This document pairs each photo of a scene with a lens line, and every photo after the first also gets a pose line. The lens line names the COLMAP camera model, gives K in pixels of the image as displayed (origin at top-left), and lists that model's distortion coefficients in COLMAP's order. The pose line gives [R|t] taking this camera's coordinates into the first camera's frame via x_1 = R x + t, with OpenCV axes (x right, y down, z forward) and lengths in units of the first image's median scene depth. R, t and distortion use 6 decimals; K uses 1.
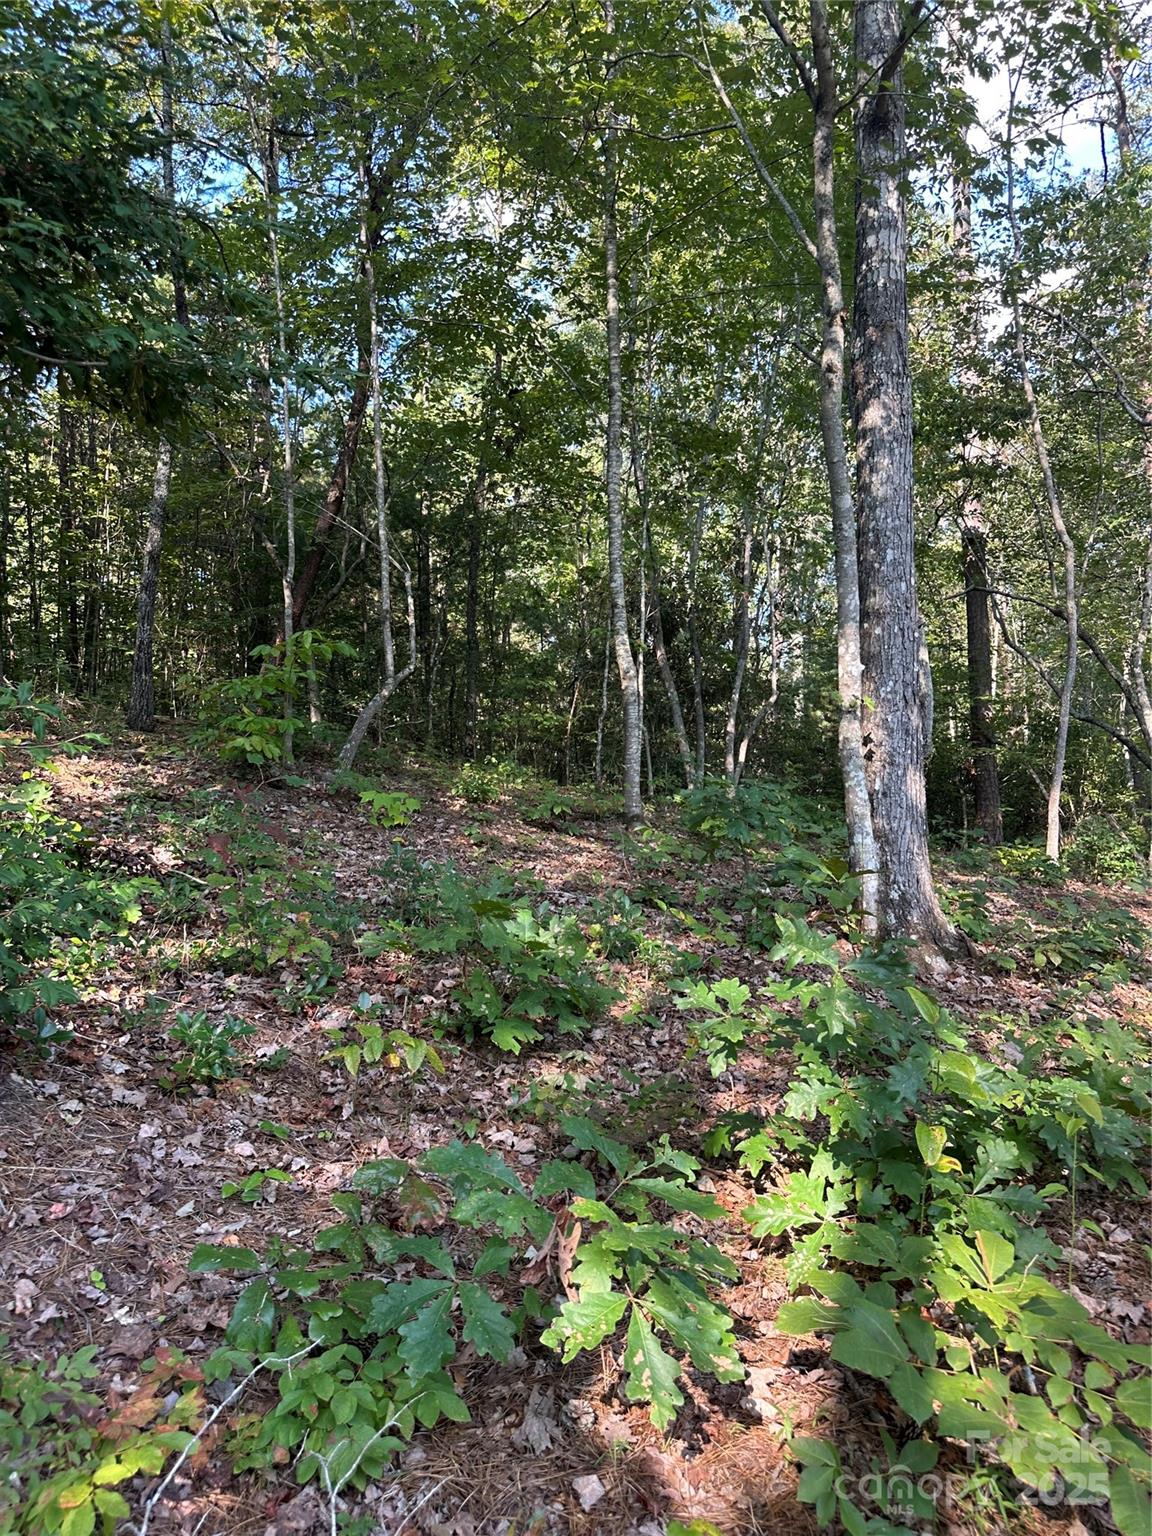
lens RADIAL K [[1080.5, 0, 565.9], [0, 1080.5, 762.5], [0, 0, 1]] dist [0.026870, -0.029223]
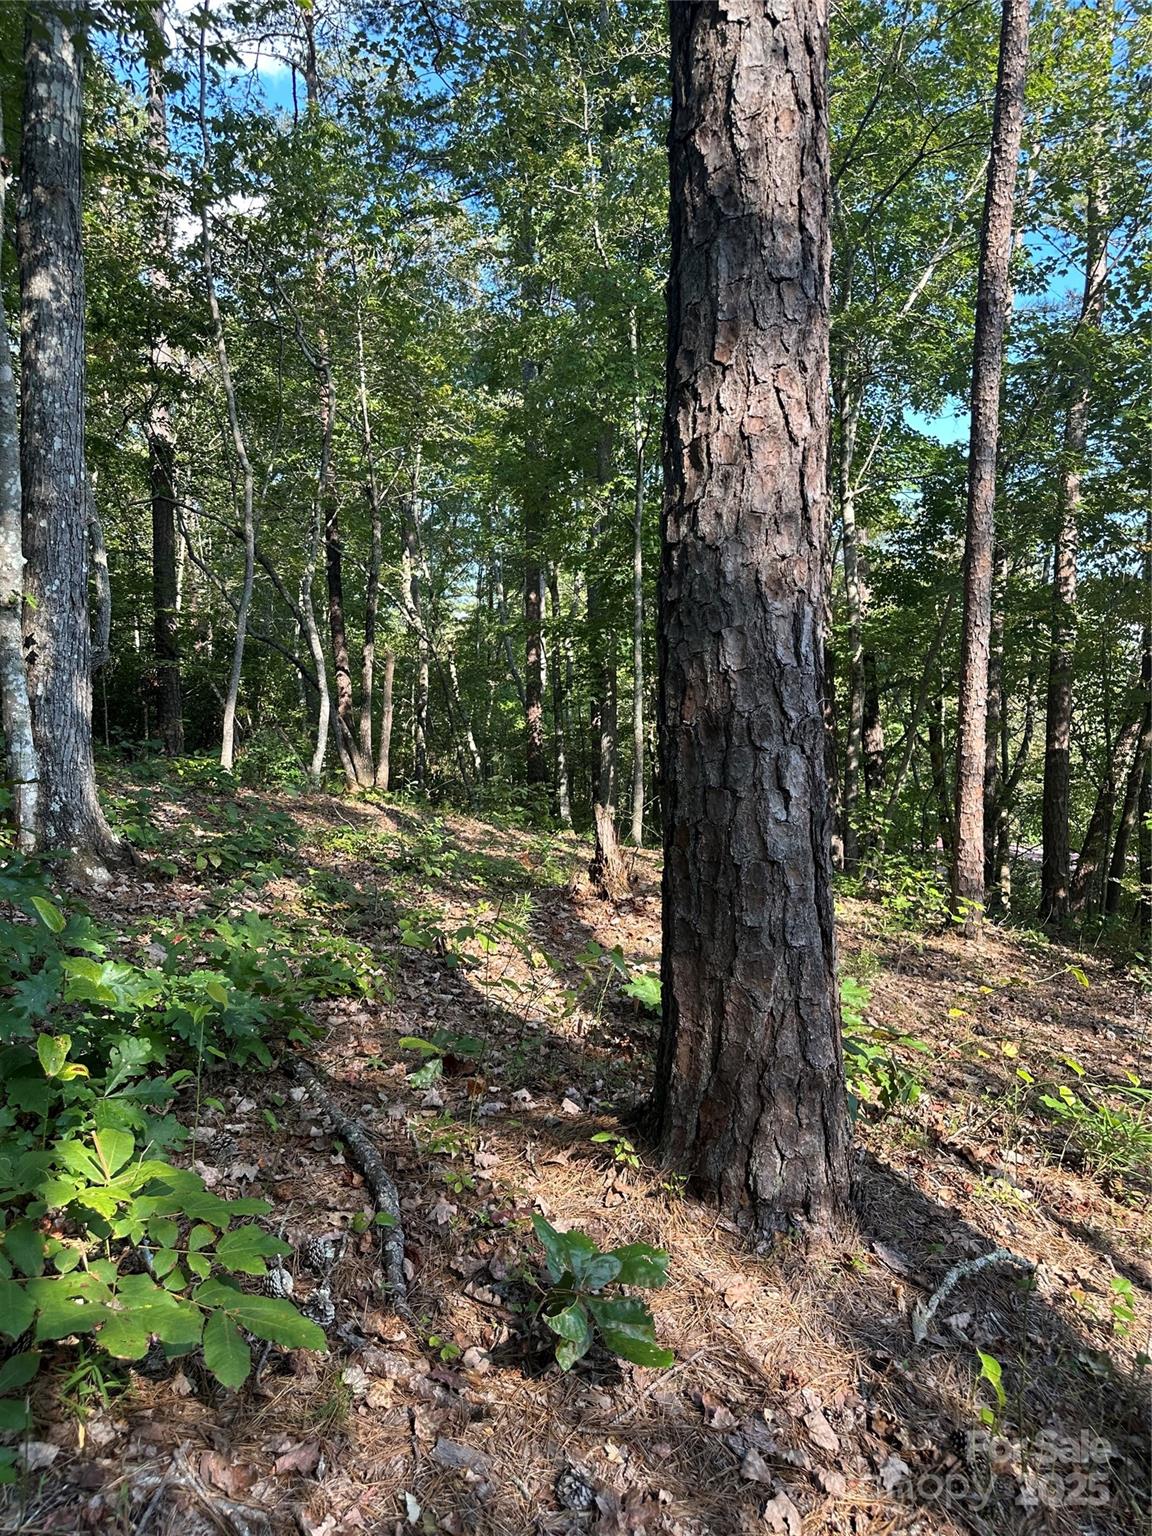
lens RADIAL K [[1080.5, 0, 552.5], [0, 1080.5, 753.4], [0, 0, 1]] dist [0.026870, -0.029223]
pose [[0.765859, 0.000484, 0.643008, 0.023958], [-0.045678, 0.997514, 0.053655, 0.004572], [-0.641384, -0.070463, 0.763978, -0.004864]]
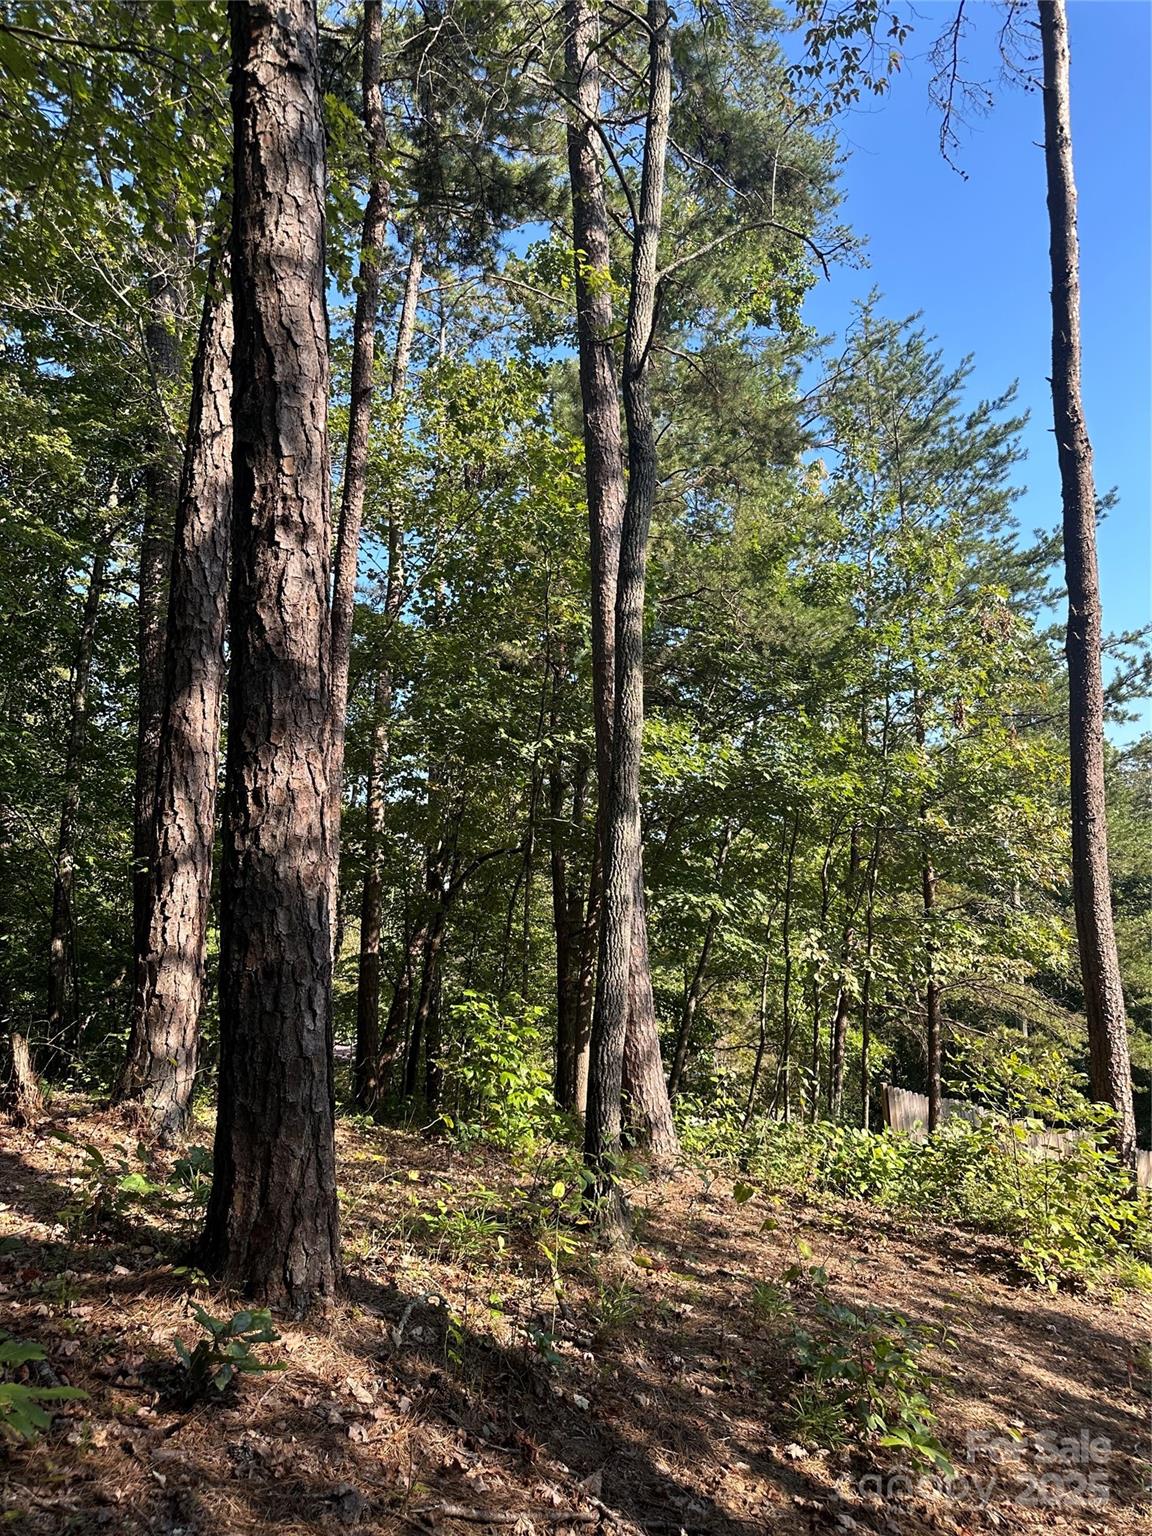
lens RADIAL K [[1080.5, 0, 575.7], [0, 1080.5, 769.4], [0, 0, 1]] dist [0.026870, -0.029223]
pose [[0.230331, 0.144962, 0.962254, -0.330998], [-0.026322, 0.989408, -0.142752, -0.022651], [-0.972756, 0.007552, 0.231707, -0.070613]]
